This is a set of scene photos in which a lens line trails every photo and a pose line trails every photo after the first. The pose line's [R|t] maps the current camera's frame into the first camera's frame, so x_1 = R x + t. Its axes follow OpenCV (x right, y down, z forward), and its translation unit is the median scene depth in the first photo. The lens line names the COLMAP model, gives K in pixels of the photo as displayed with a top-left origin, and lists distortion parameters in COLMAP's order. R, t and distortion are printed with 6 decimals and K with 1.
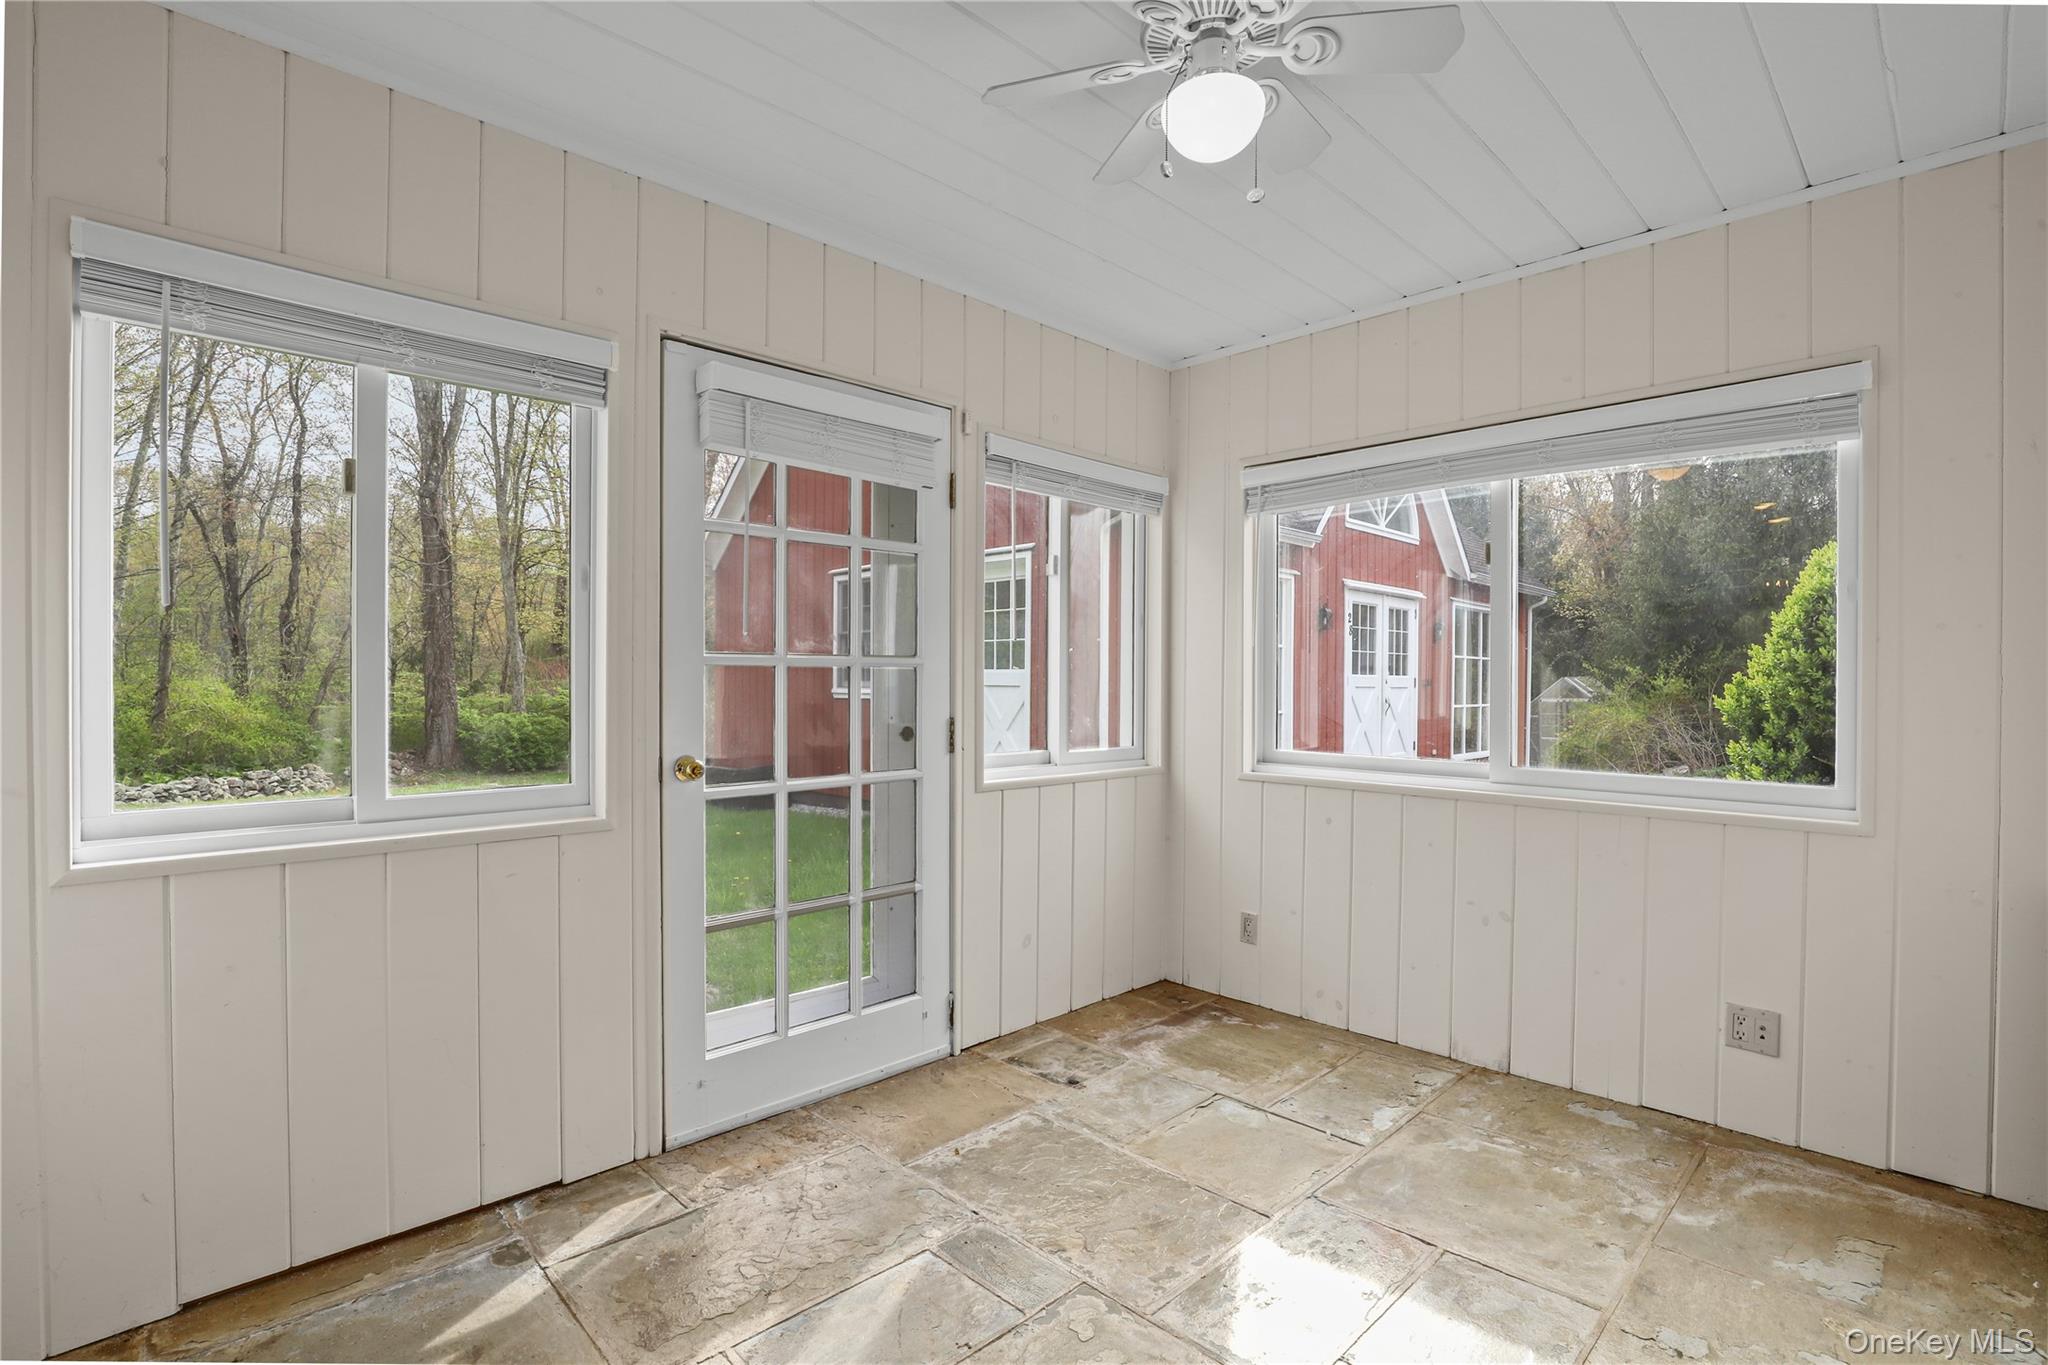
lens RADIAL K [[942.1, 0, 1004.0], [0, 942.1, 688.2], [0, 0, 1]] dist [-0.030655, 0.003837]
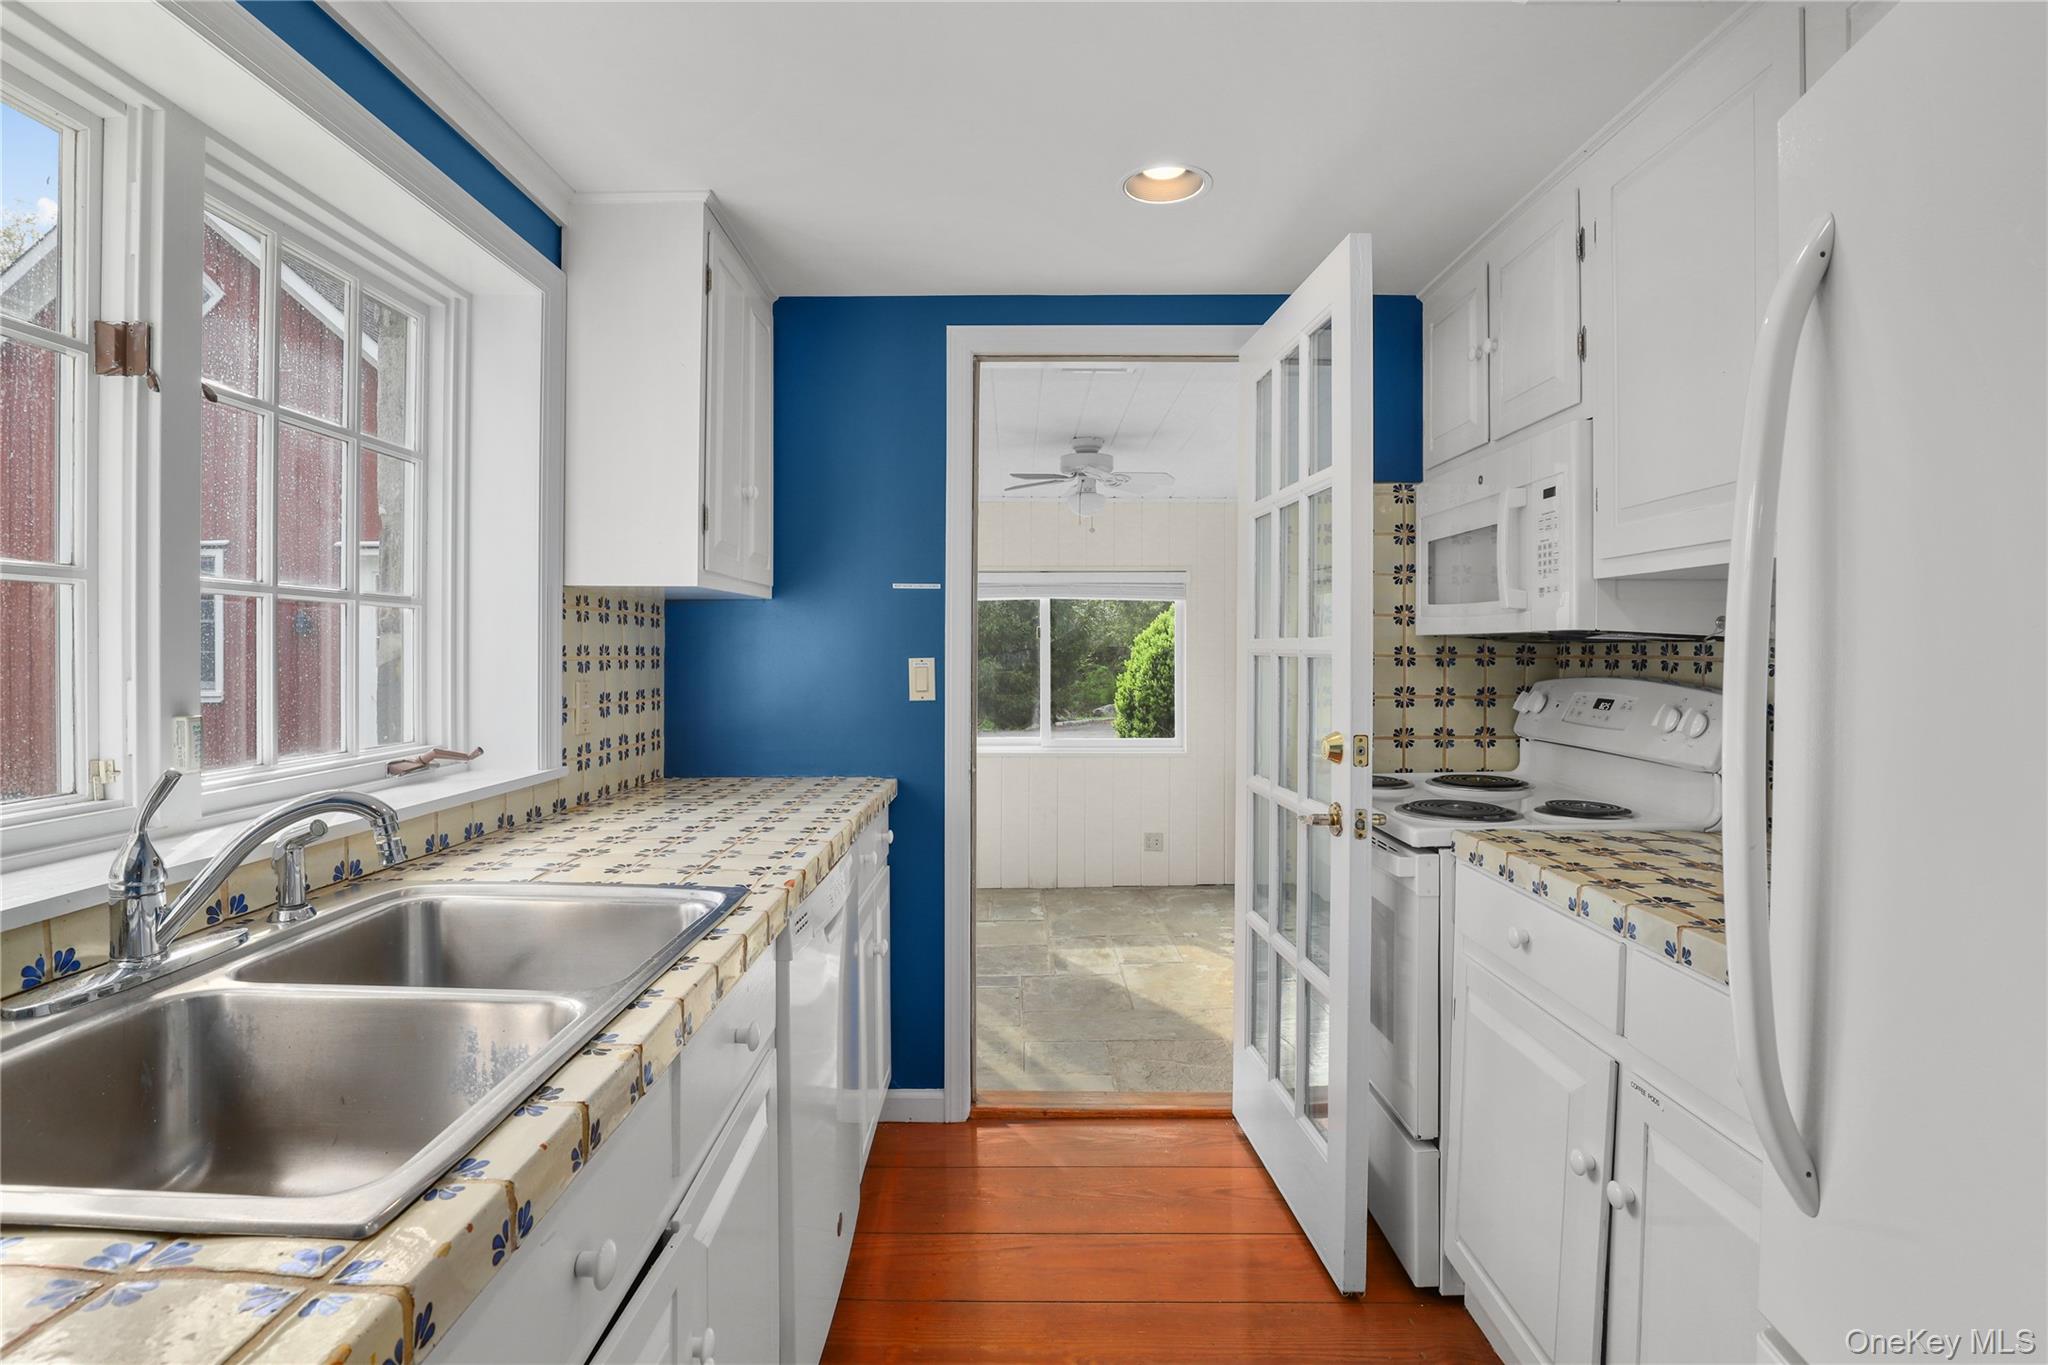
lens RADIAL K [[942.1, 0, 1023.2], [0, 942.1, 674.6], [0, 0, 1]] dist [-0.030655, 0.003837]
pose [[0.688189, -0.010186, 0.725460, -1.061906], [0.010918, 0.999934, 0.003683, -0.066004], [-0.725449, 0.005386, 0.688255, -0.387301]]
